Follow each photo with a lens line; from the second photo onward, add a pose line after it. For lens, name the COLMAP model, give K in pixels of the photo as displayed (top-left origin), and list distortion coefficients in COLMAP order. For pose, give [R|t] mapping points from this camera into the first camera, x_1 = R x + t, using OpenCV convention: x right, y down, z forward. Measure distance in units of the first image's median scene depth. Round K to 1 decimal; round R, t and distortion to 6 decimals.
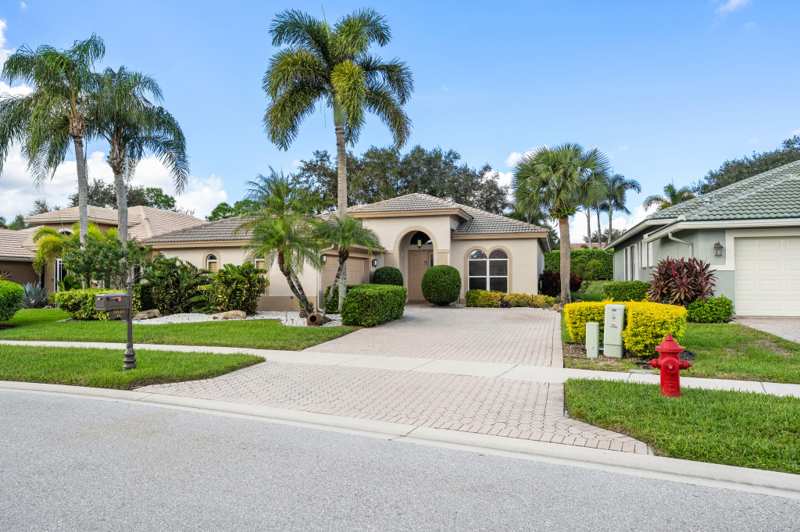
lens RADIAL K [[530.0, 0, 400.0], [0, 530.0, 266.0], [0, 0, 1]] dist [-0.004123, -0.000753]
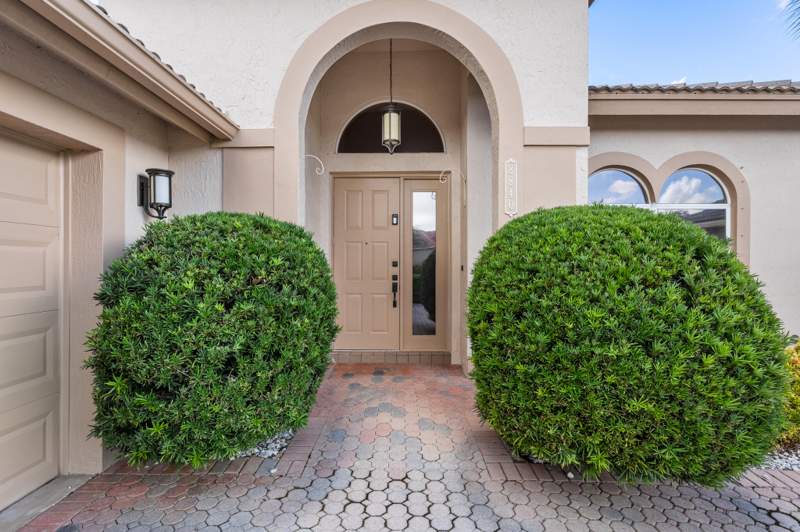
lens RADIAL K [[402.8, 0, 389.2], [0, 402.8, 264.5], [0, 0, 1]] dist [0.002669, 0.000113]
pose [[0.959727, 0.010533, 0.280735, -0.013032], [-0.014758, 0.999807, 0.012940, 0.014148], [-0.280545, -0.016562, 0.959698, 0.869544]]
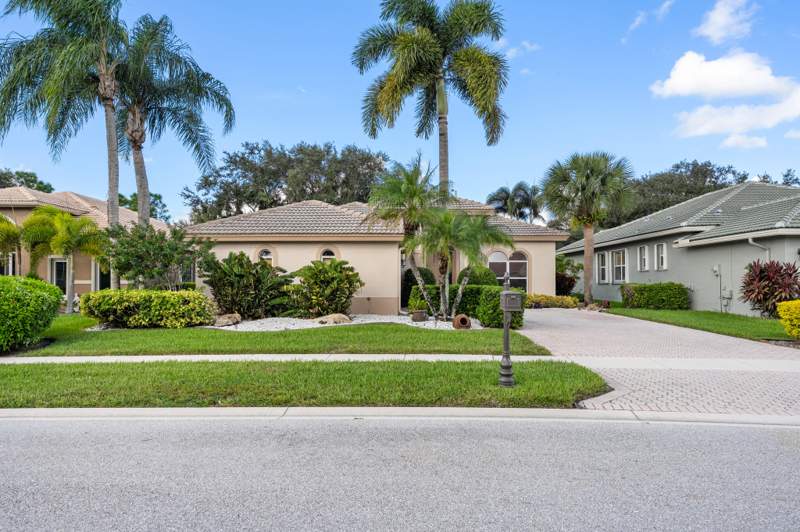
lens RADIAL K [[526.0, 0, 401.7], [0, 526.0, 254.8], [0, 0, 1]] dist [-0.002913, -0.000074]
pose [[0.965623, 0.018302, 0.259302, -0.288804], [-0.011519, 0.999551, -0.027653, 0.006101], [-0.259691, 0.023715, 0.965400, 0.086987]]
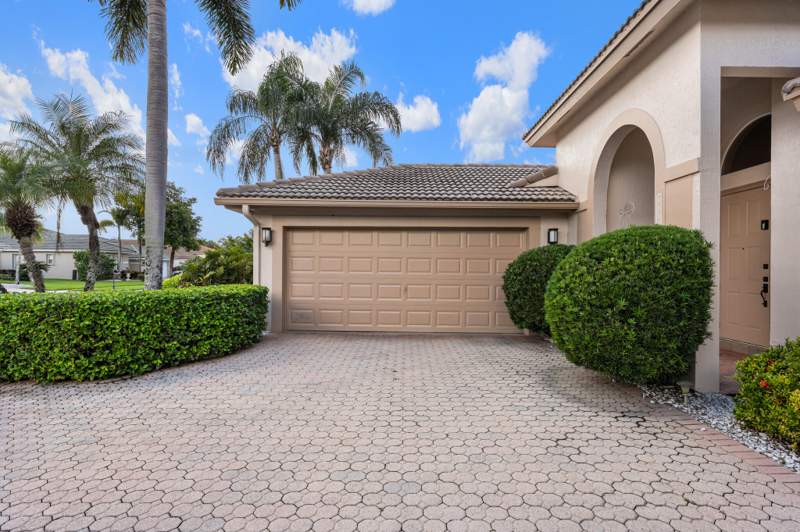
lens RADIAL K [[397.5, 0, 403.9], [0, 397.5, 268.2], [0, 0, 1]] dist [-0.000368, -0.000120]
pose [[0.278419, 0.012475, -0.960379, 0.228388], [0.004187, 0.999890, 0.014202, 0.013505], [0.960451, -0.007975, 0.278337, 0.809132]]
